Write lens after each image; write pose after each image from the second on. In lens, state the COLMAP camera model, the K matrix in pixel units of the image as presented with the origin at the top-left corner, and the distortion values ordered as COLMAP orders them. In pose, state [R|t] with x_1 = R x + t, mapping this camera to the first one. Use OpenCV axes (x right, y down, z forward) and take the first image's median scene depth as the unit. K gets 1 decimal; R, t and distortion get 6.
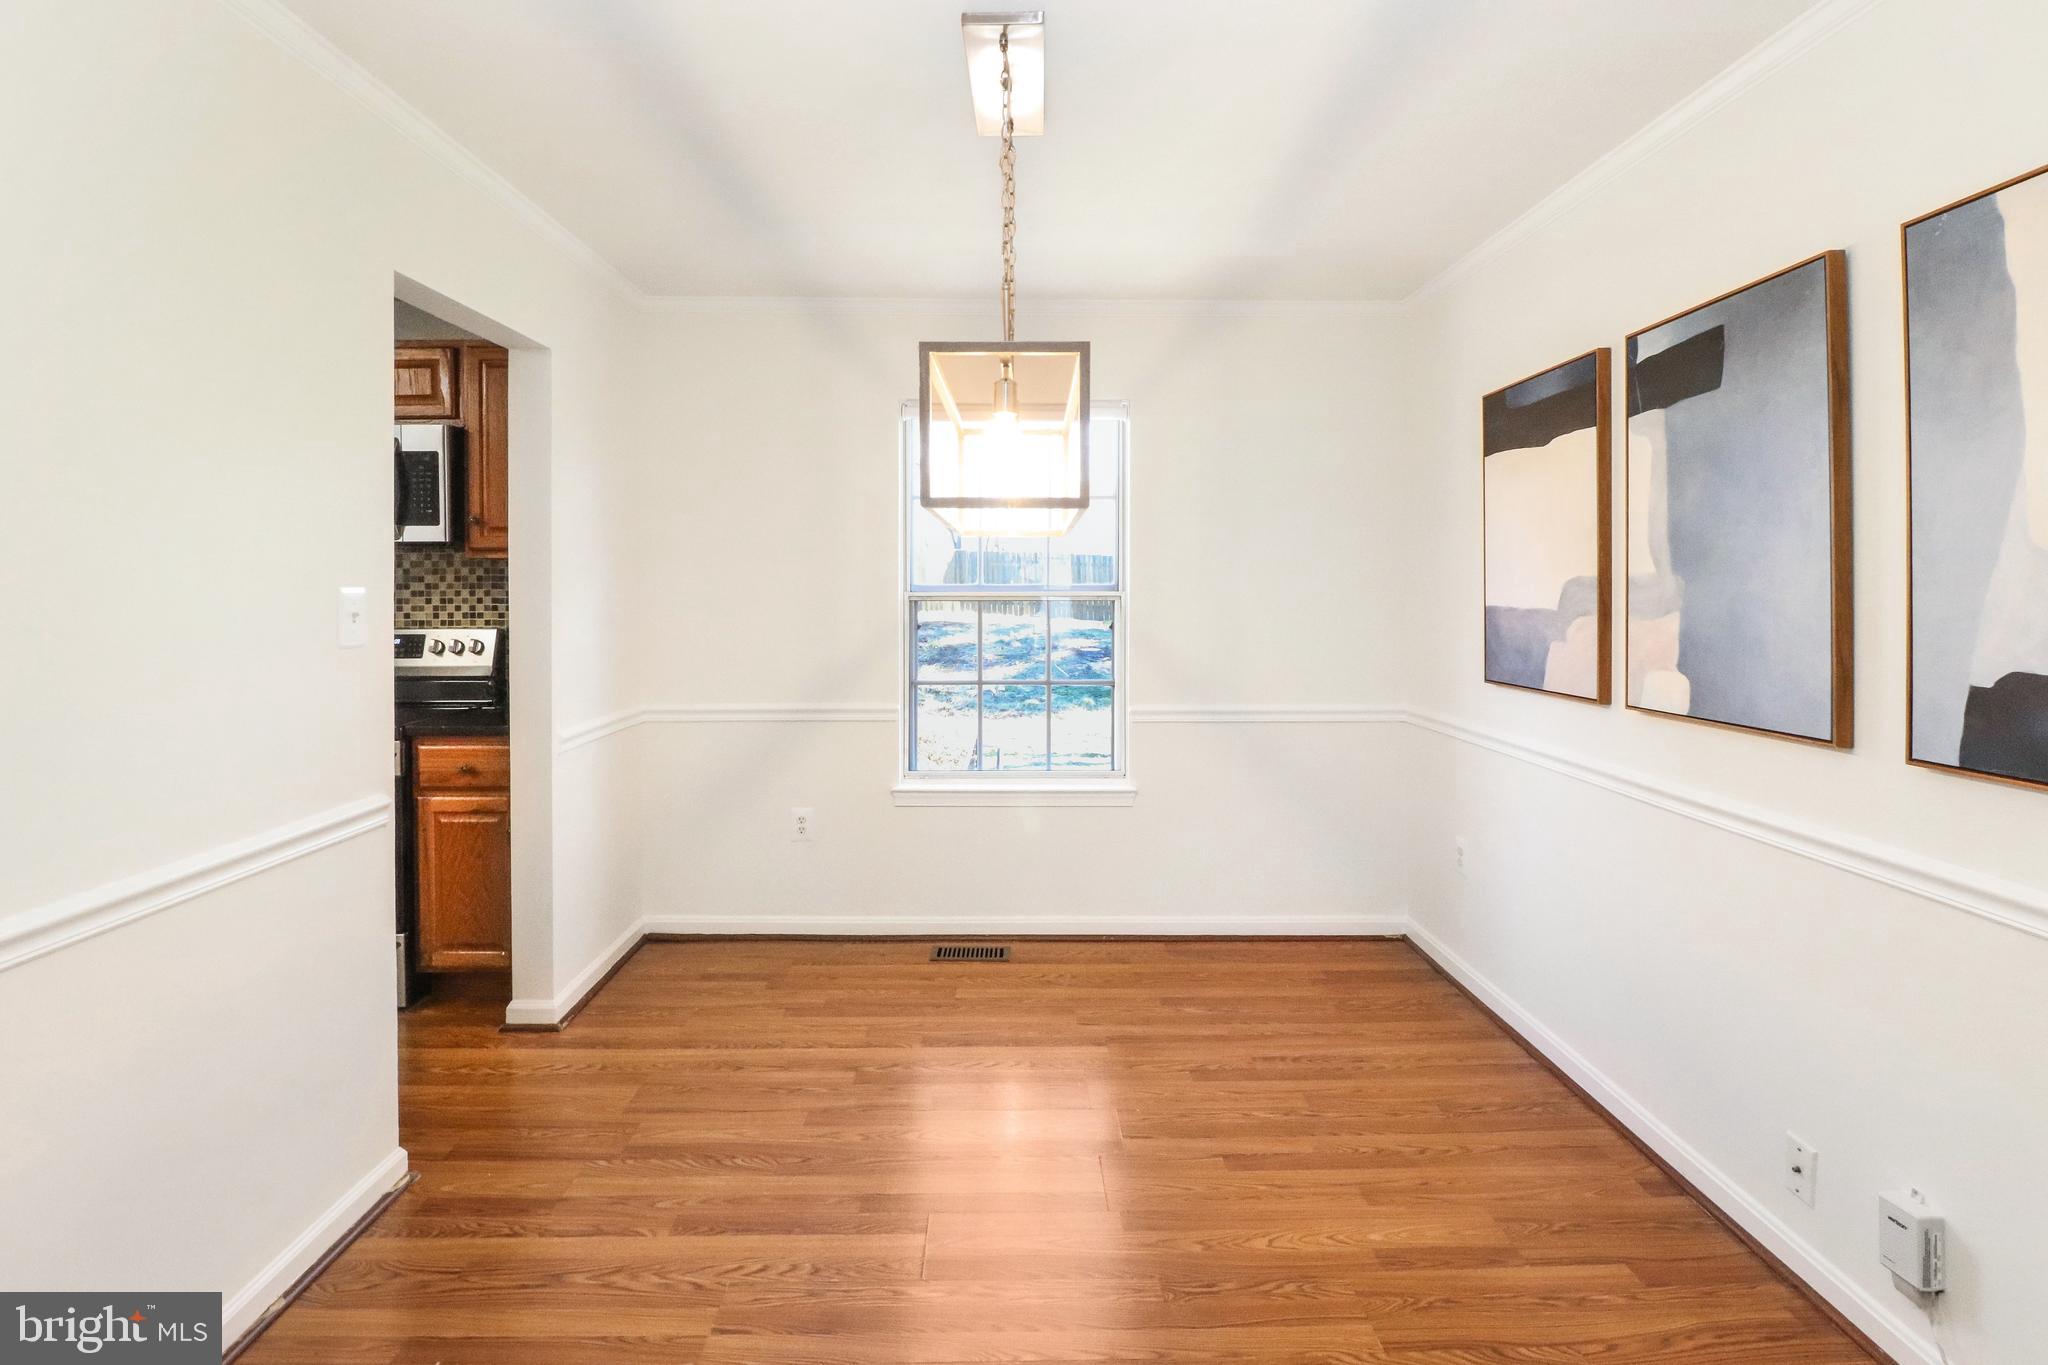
lens RADIAL K [[961.7, 0, 1023.3], [0, 961.7, 597.1], [0, 0, 1]] dist [-0.025666, -0.000222]
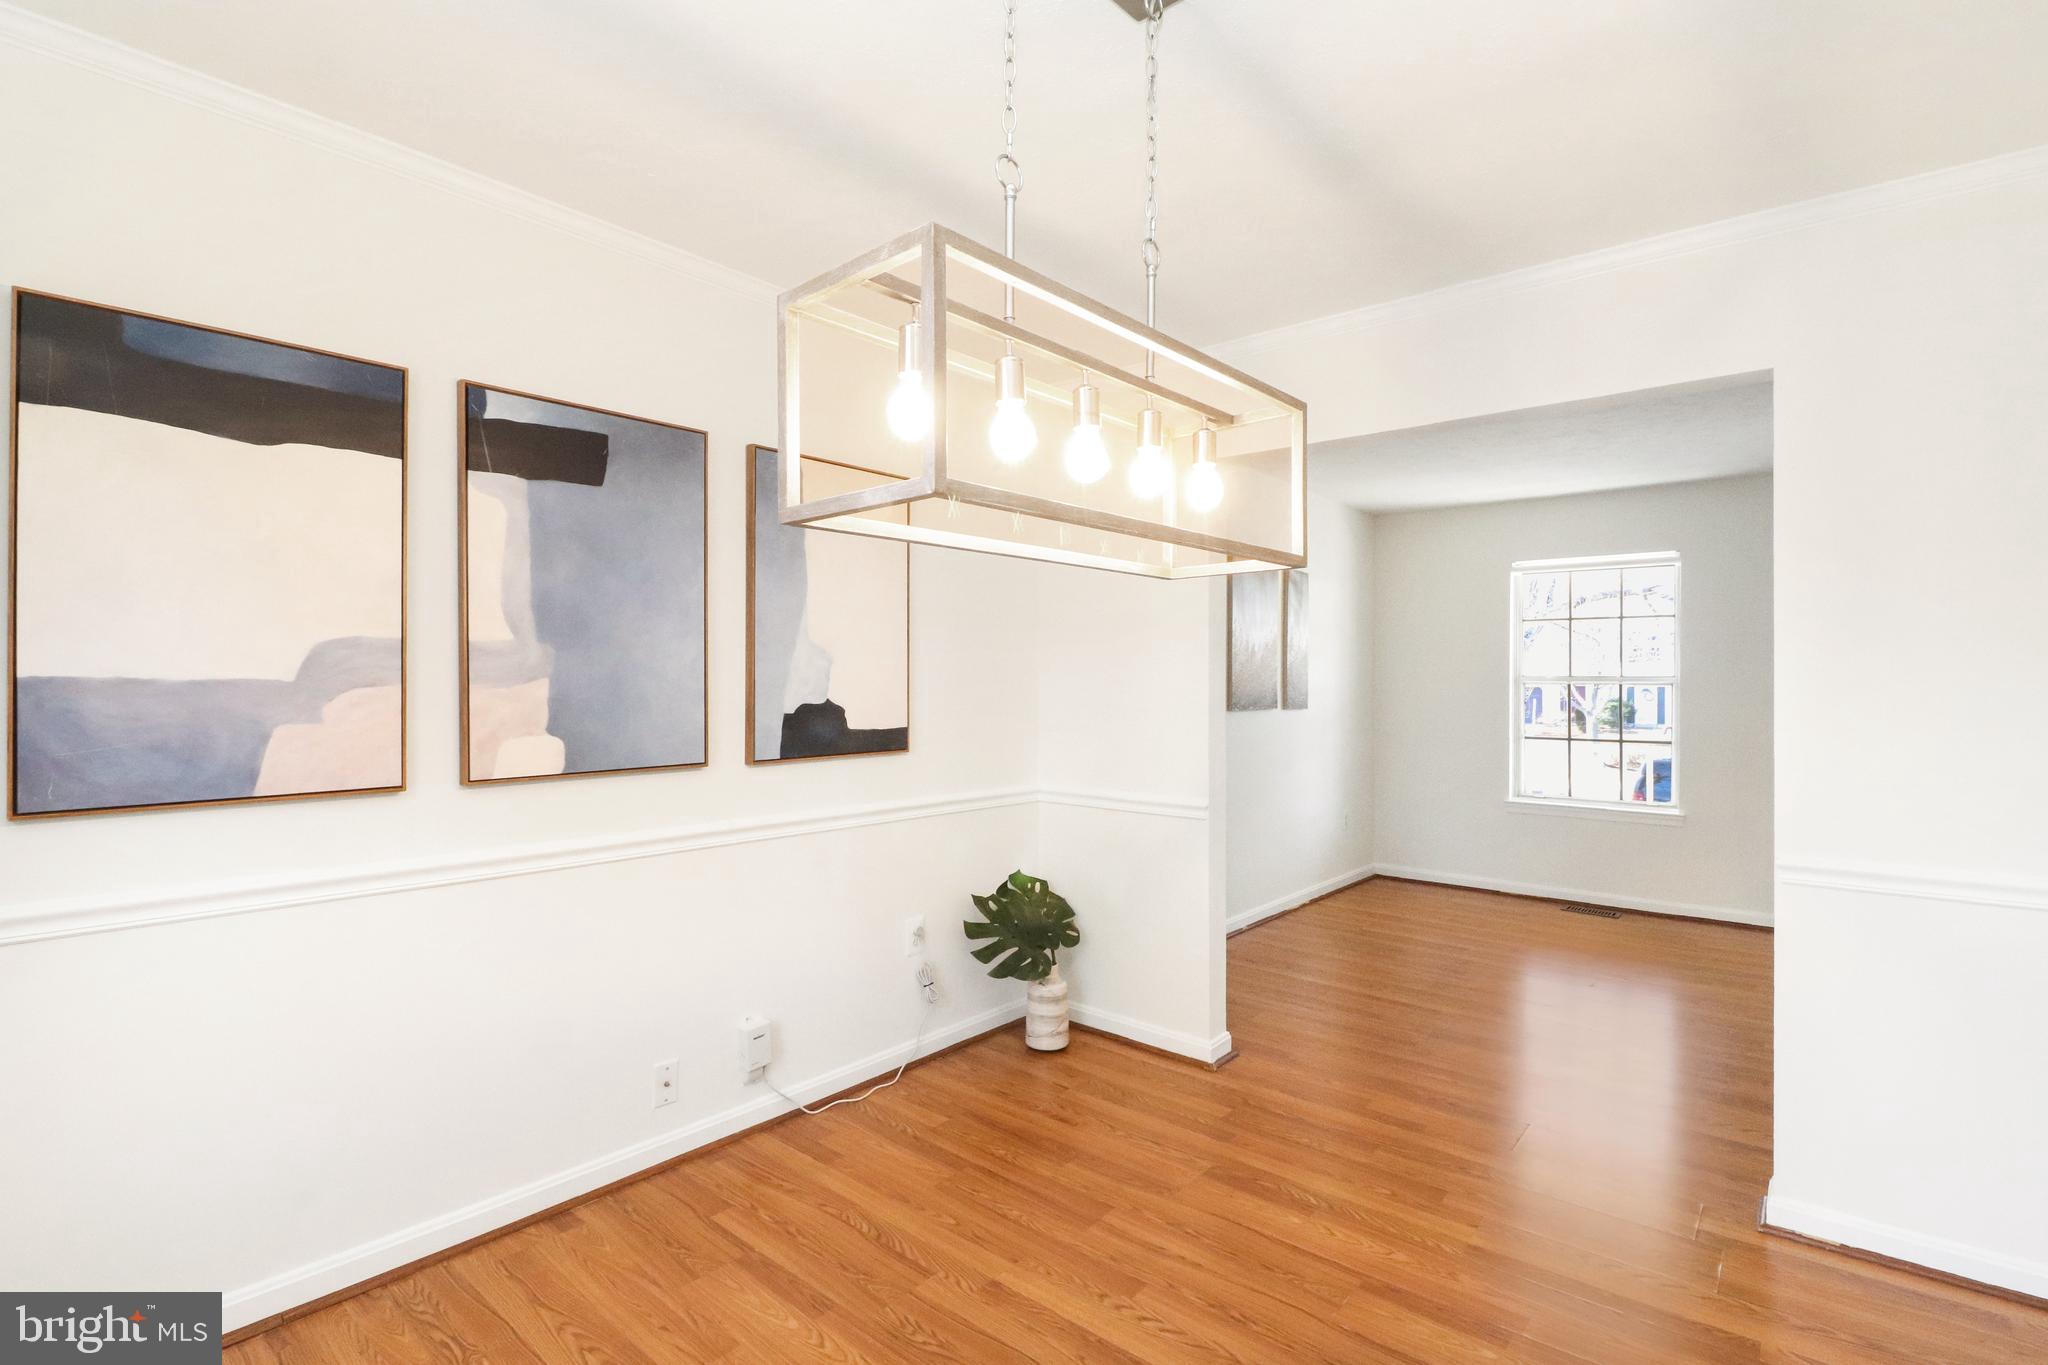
lens RADIAL K [[947.8, 0, 1023.0], [0, 947.8, 674.3], [0, 0, 1]] dist [-0.020030, -0.000162]
pose [[-0.746703, -0.000912, 0.665157, -0.412939], [0.000655, 0.999998, 0.002107, 0.009675], [-0.665157, 0.002009, -0.746701, 1.461883]]
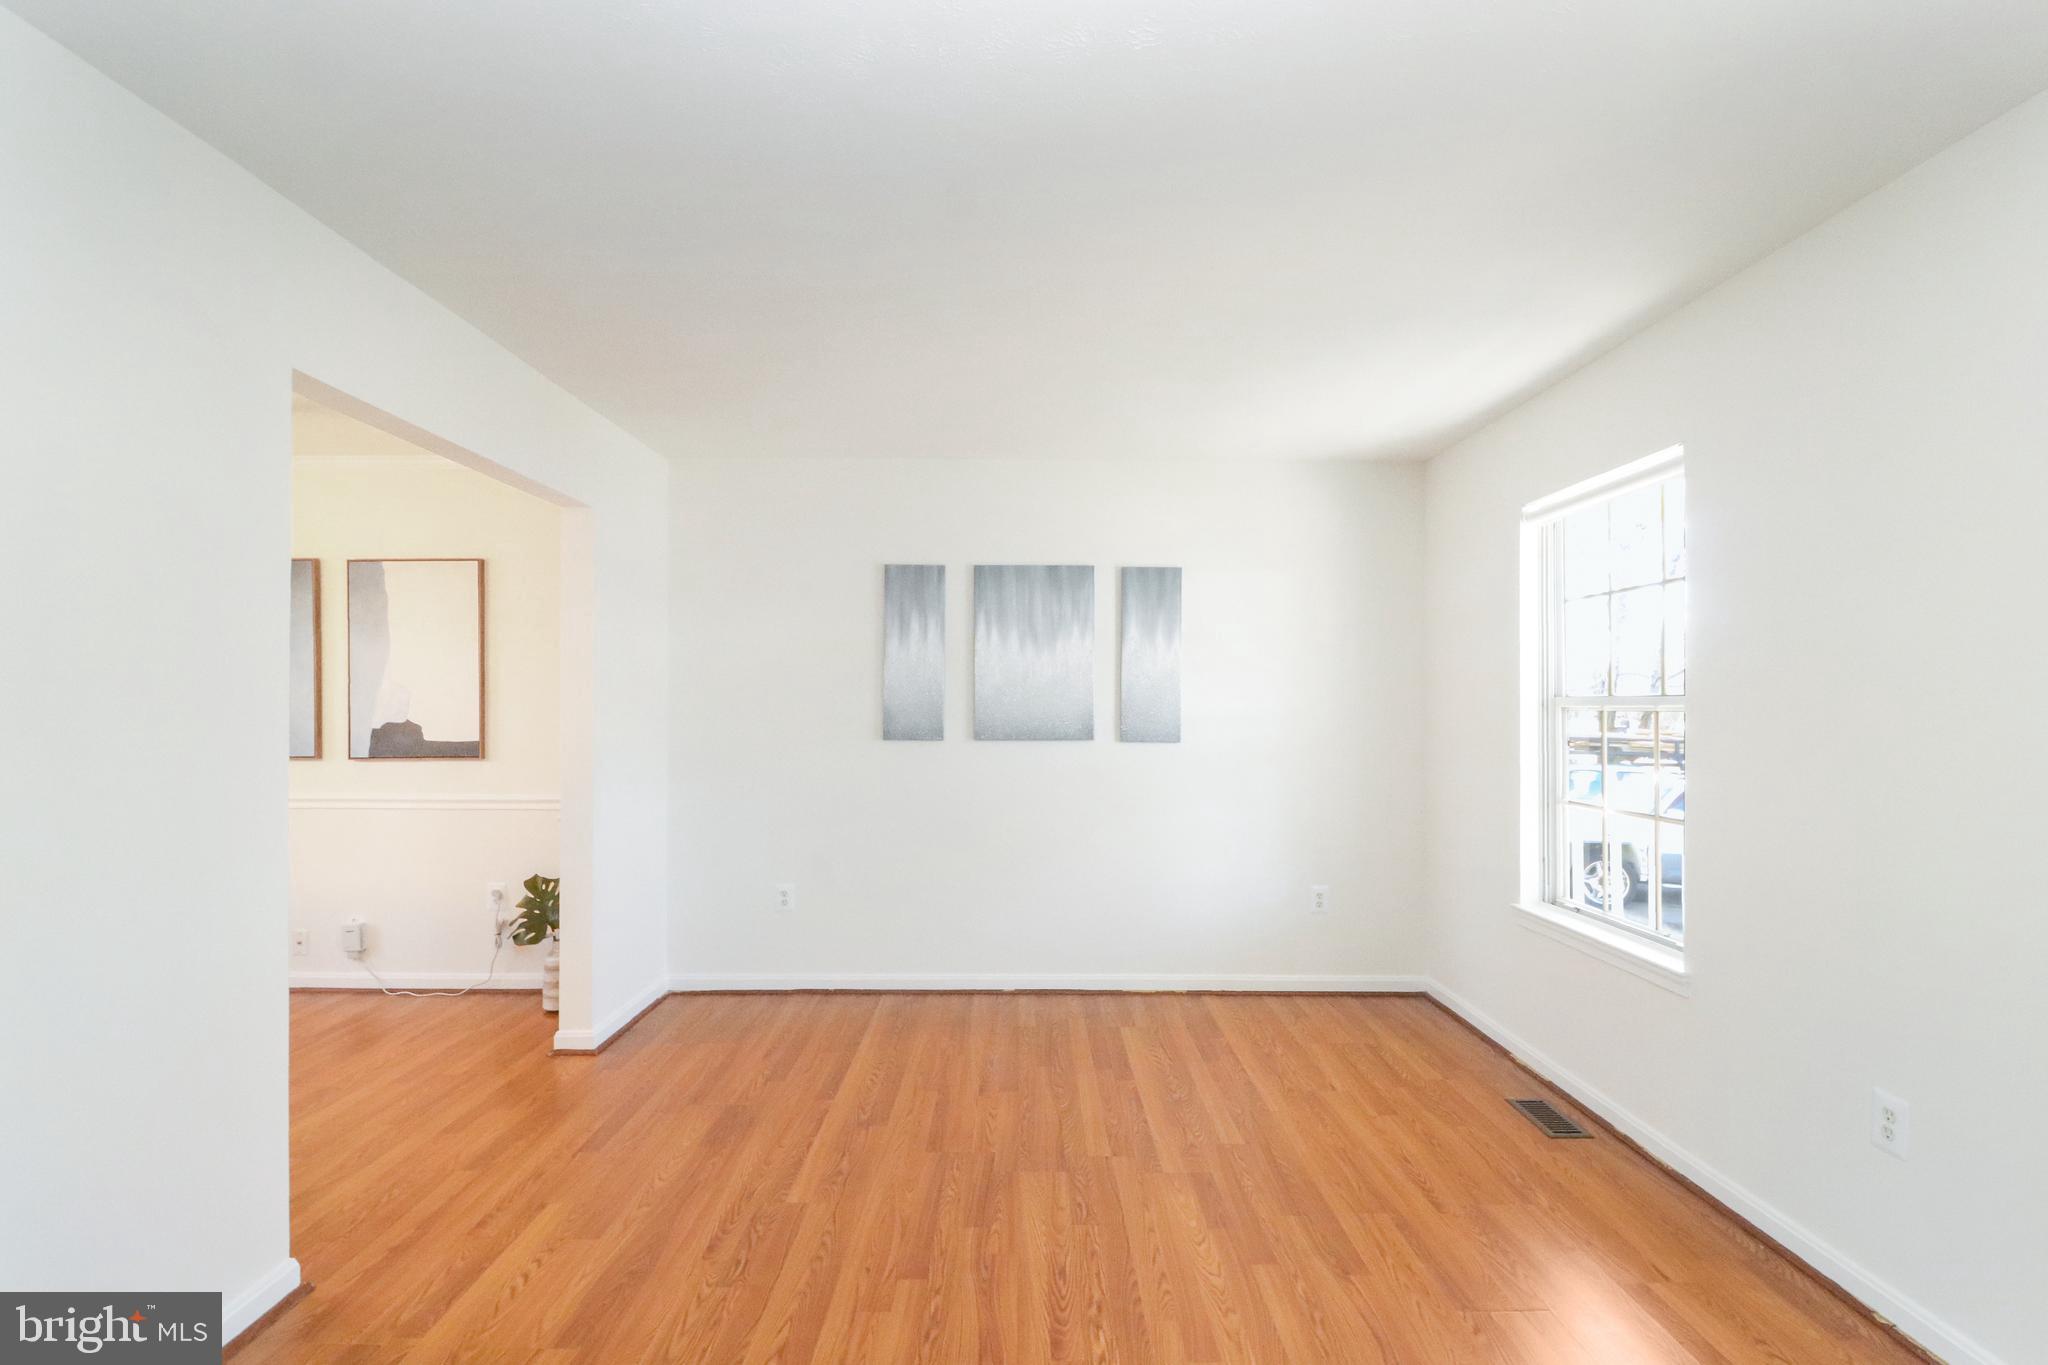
lens RADIAL K [[1011.3, 0, 1024.0], [0, 1011.3, 682.5], [0, 0, 1]] dist [-0.000102, -0.000625]
pose [[0.025157, 0.024607, 0.999381, -1.447121], [0.008464, 0.999656, -0.024827, 0.033231], [-0.999648, 0.009084, 0.024940, -0.765681]]
